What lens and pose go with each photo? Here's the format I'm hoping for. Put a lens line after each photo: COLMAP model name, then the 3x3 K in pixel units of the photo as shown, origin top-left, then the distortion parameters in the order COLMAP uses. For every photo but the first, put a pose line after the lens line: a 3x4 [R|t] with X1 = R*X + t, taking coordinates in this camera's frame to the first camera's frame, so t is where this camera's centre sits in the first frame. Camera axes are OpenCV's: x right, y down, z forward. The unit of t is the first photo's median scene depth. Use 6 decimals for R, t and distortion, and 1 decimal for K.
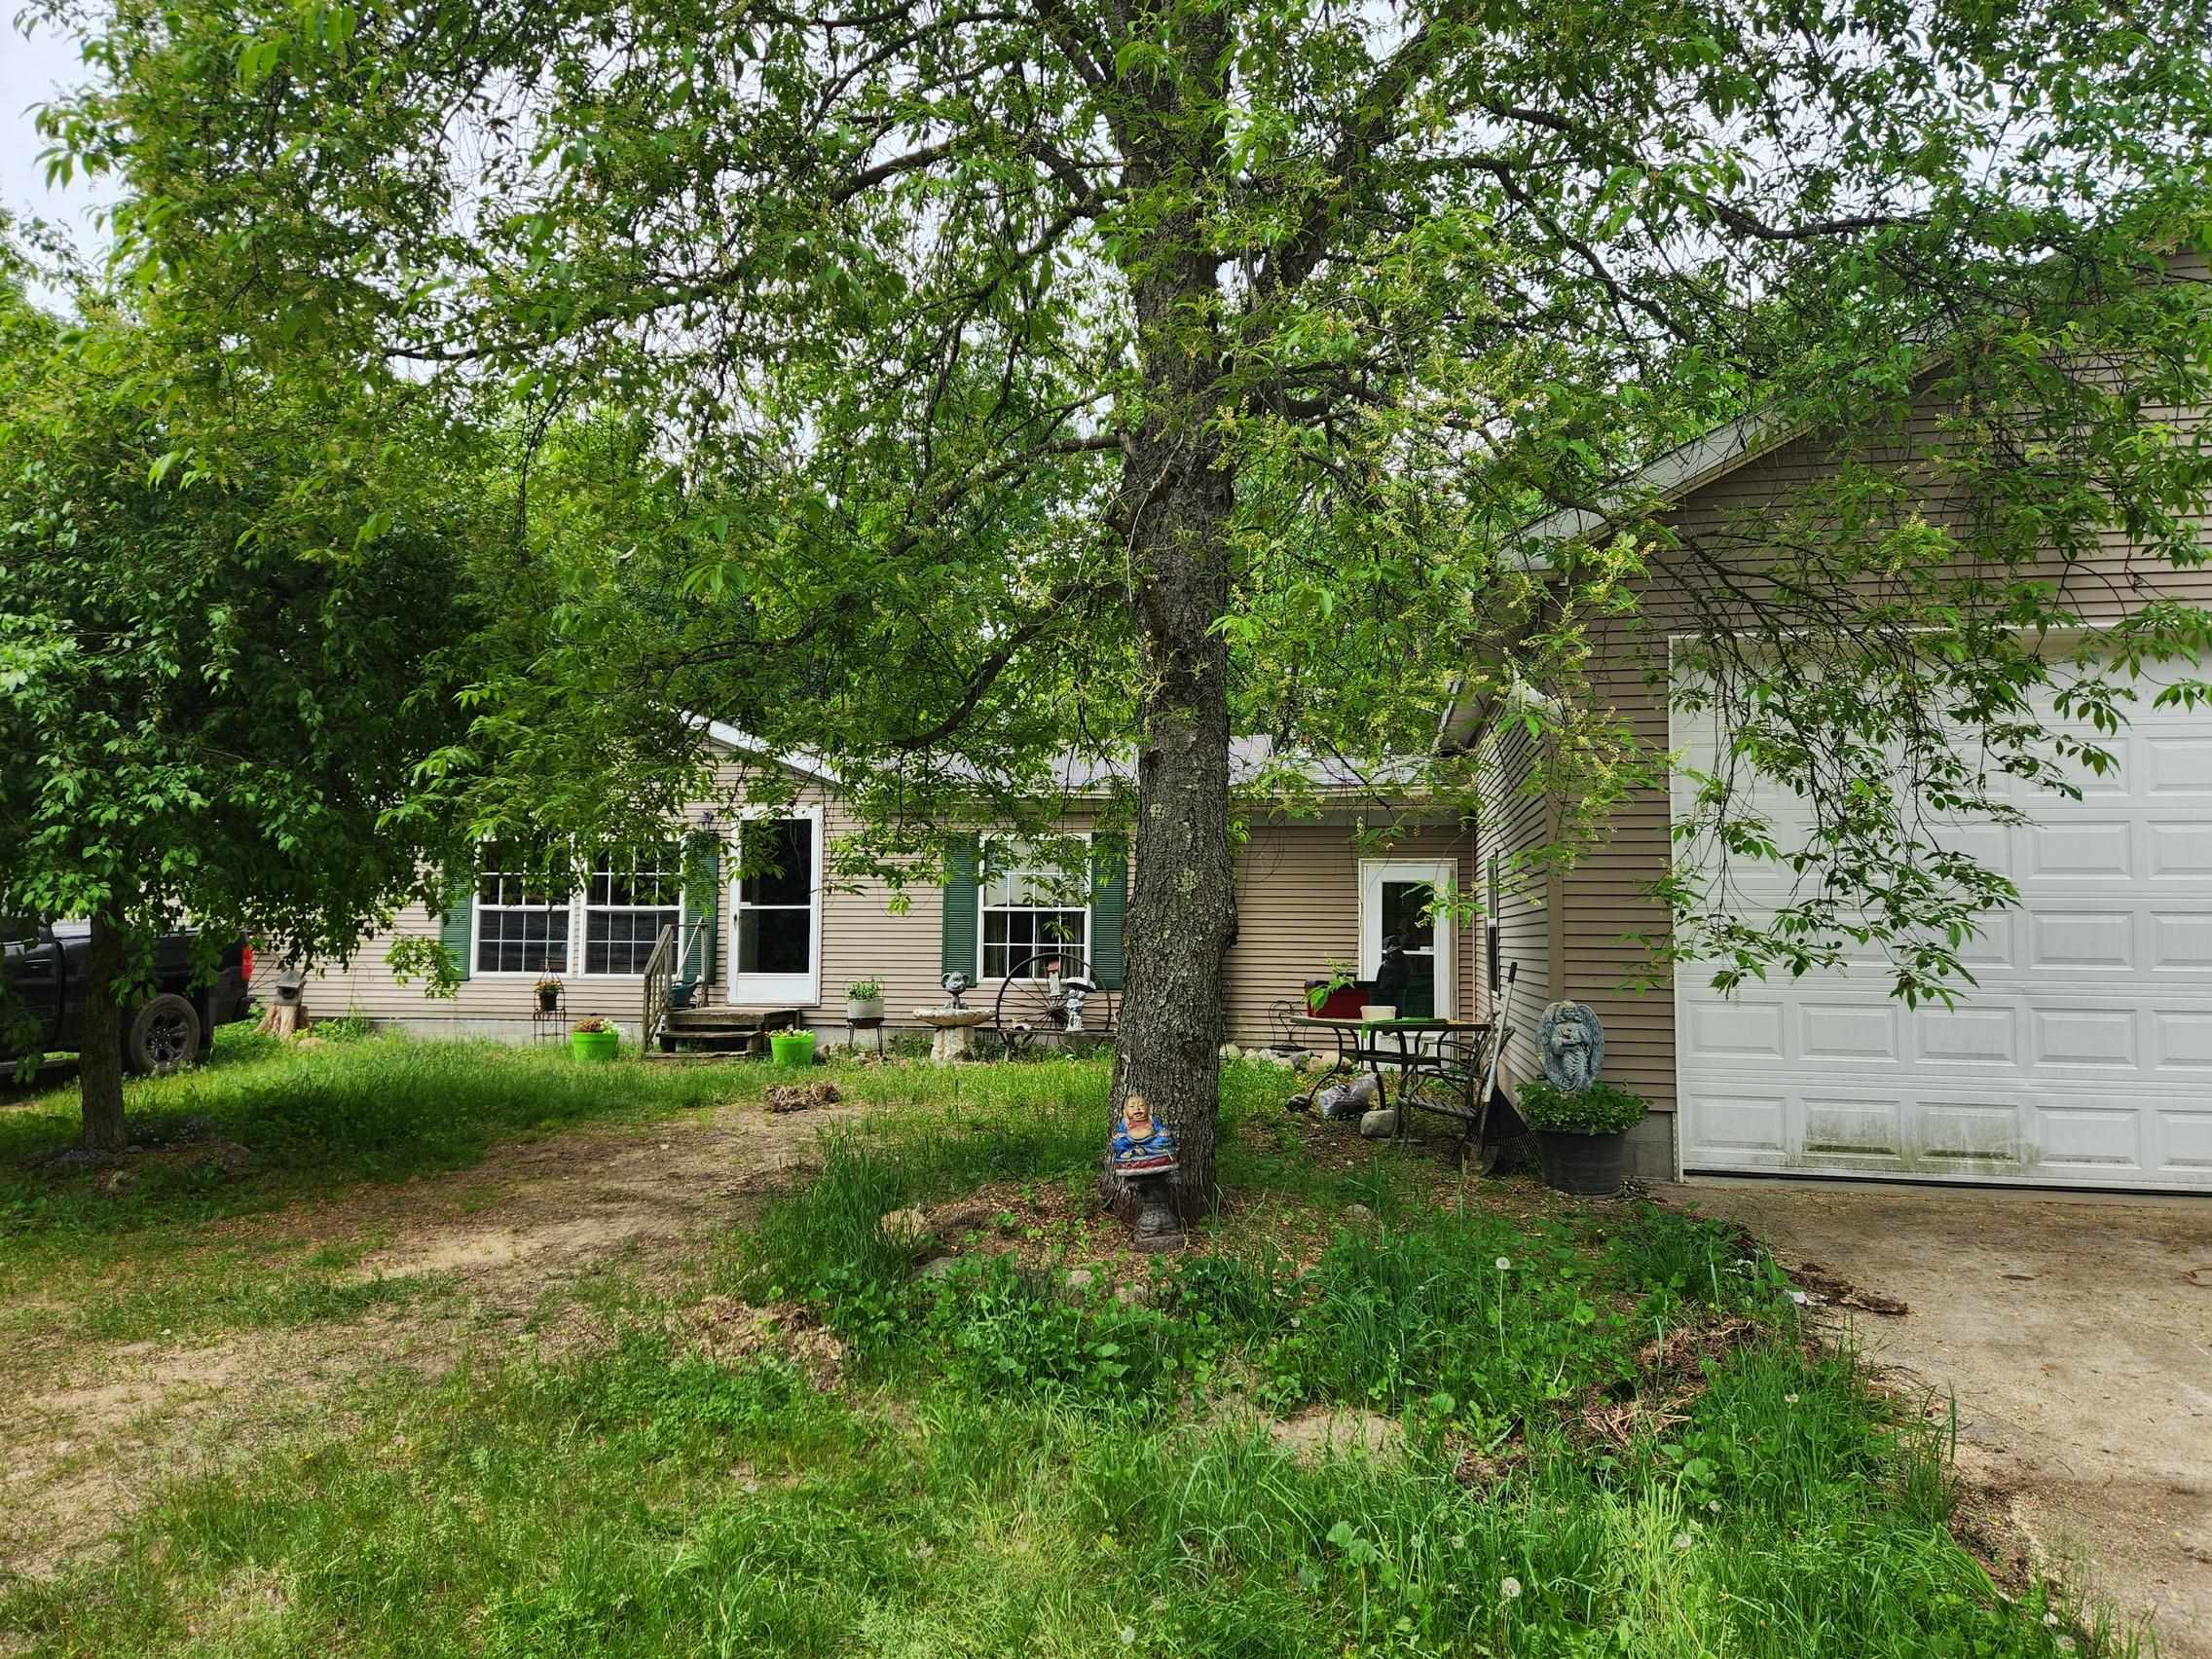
lens RADIAL K [[1506.2, 0, 1095.0], [0, 1506.2, 825.1], [0, 0, 1]] dist [0.063887, -0.051247]
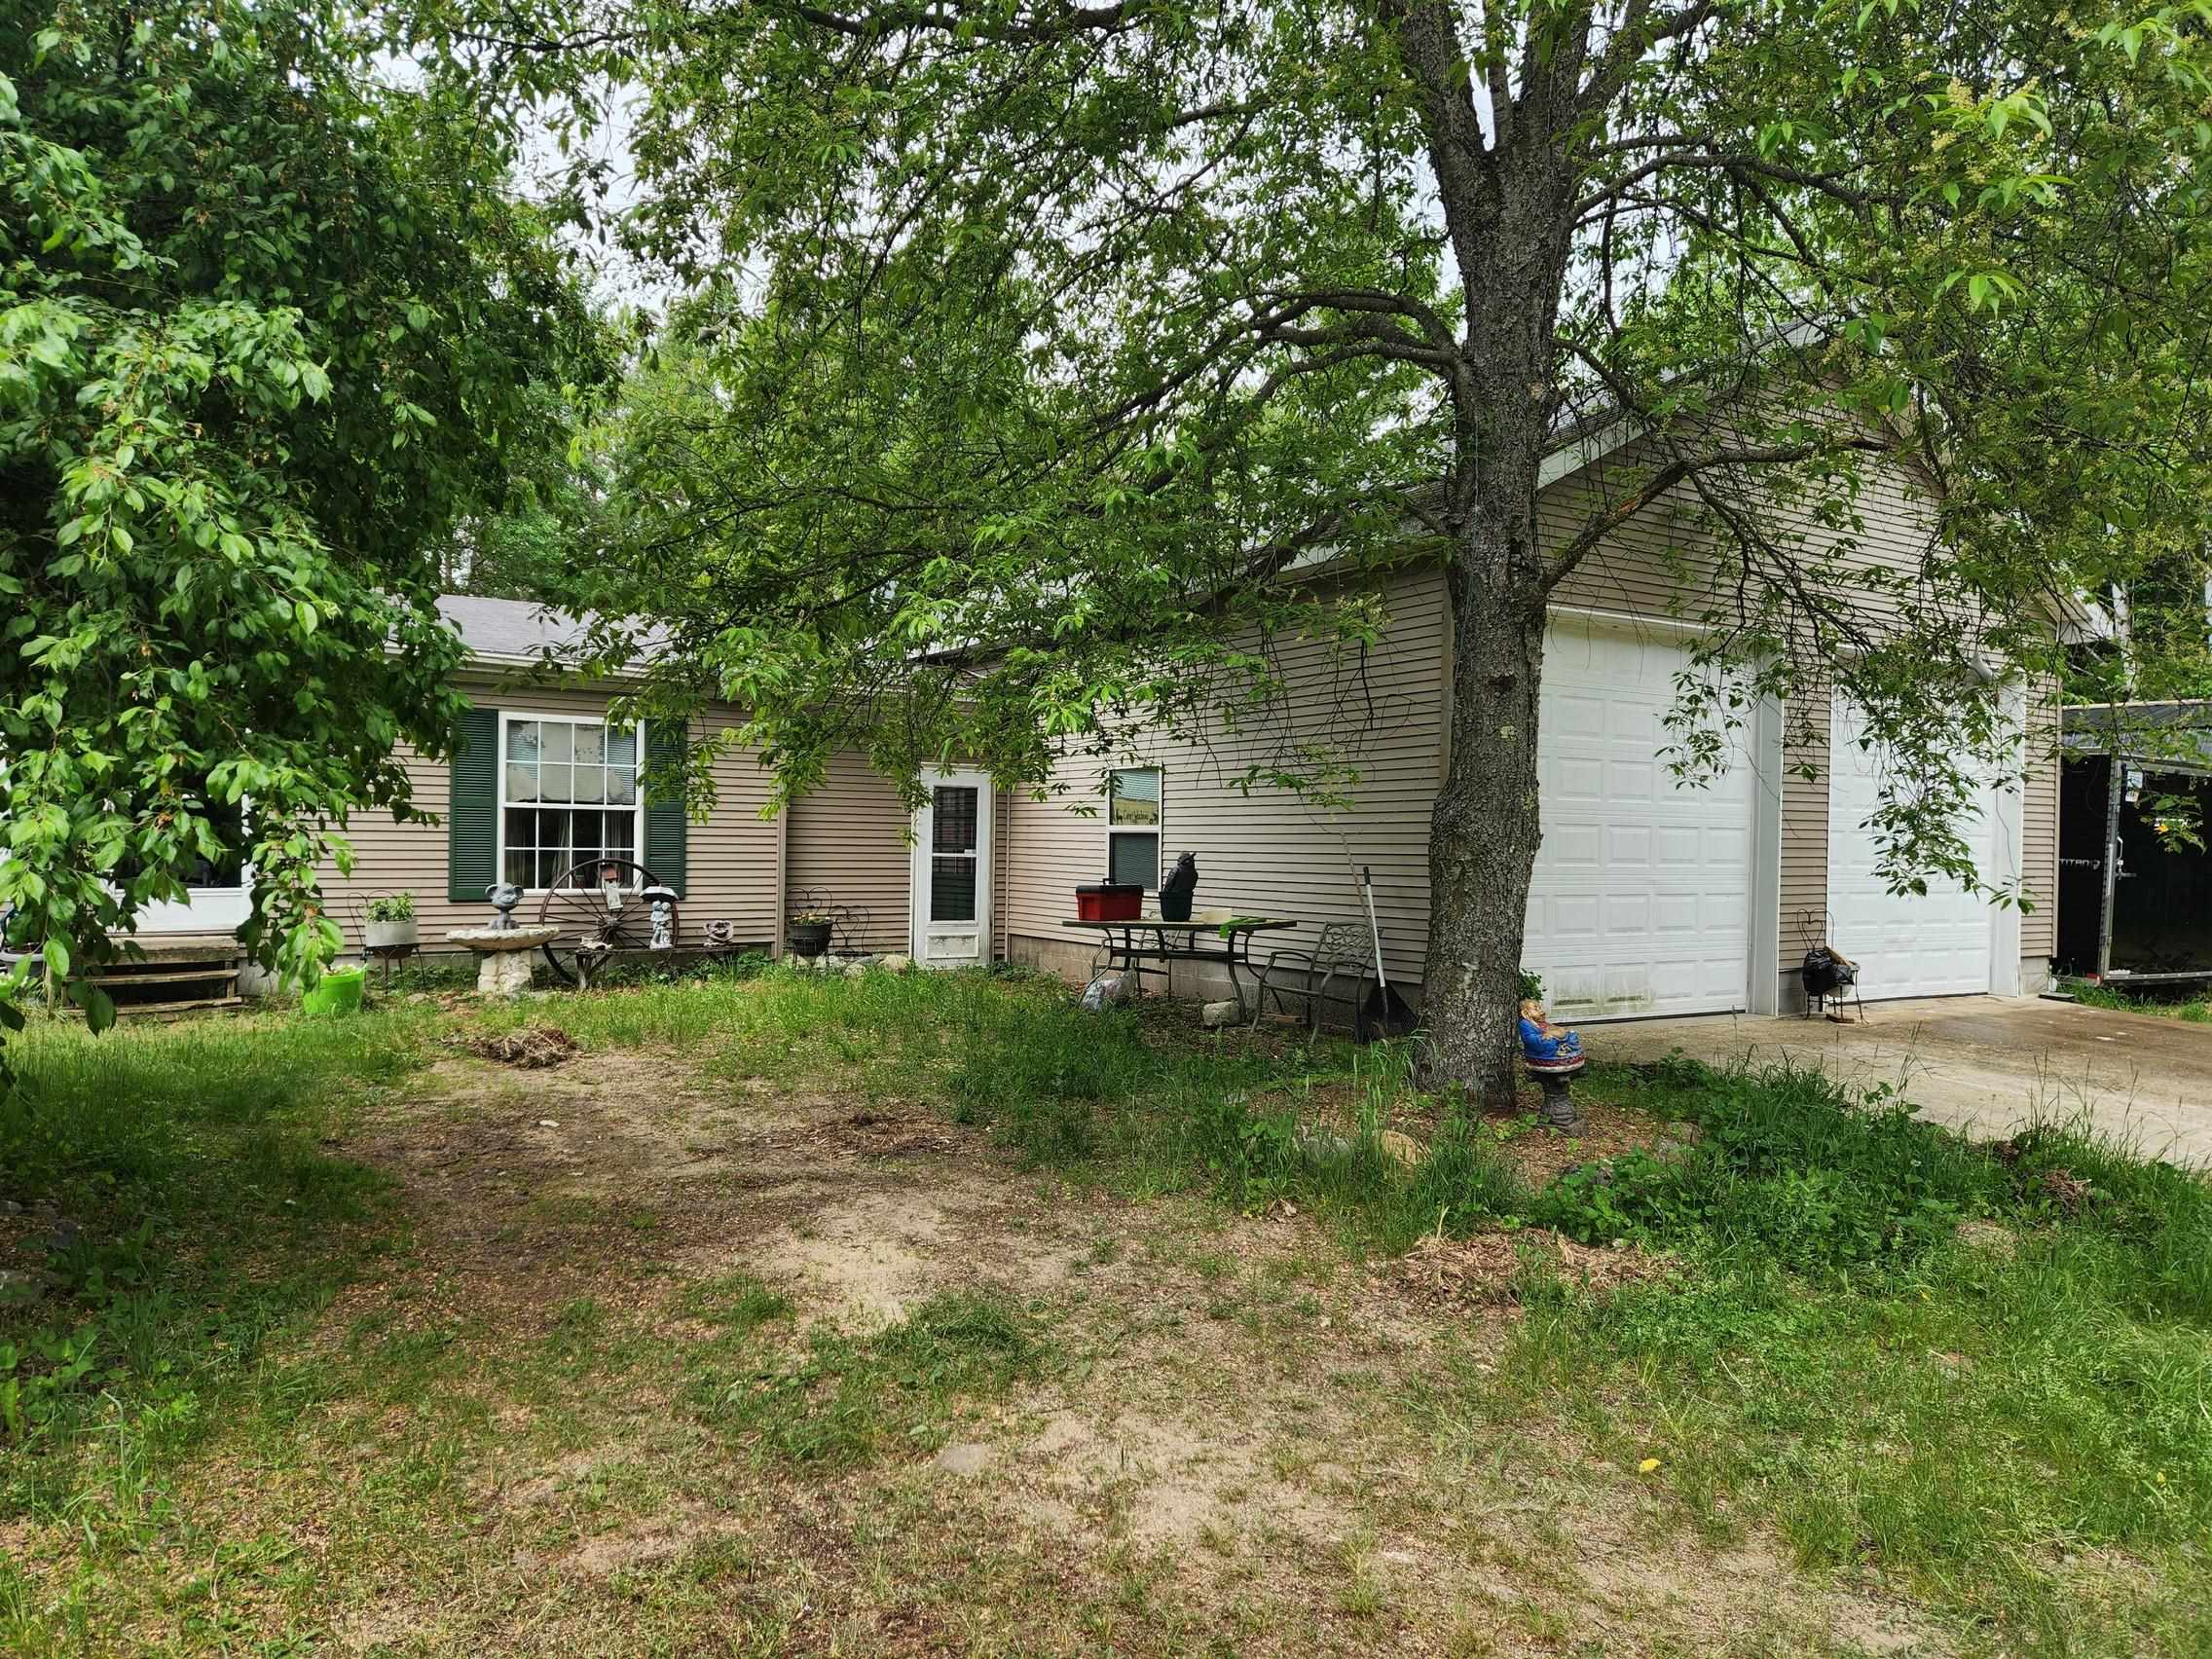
lens RADIAL K [[1506.2, 0, 1098.1], [0, 1506.2, 832.1], [0, 0, 1]] dist [0.063887, -0.051247]
pose [[0.729725, 0.005156, 0.683721, -0.421037], [-0.053505, 0.997336, 0.049584, 0.013677], [-0.681644, -0.072766, 0.728057, 0.201084]]
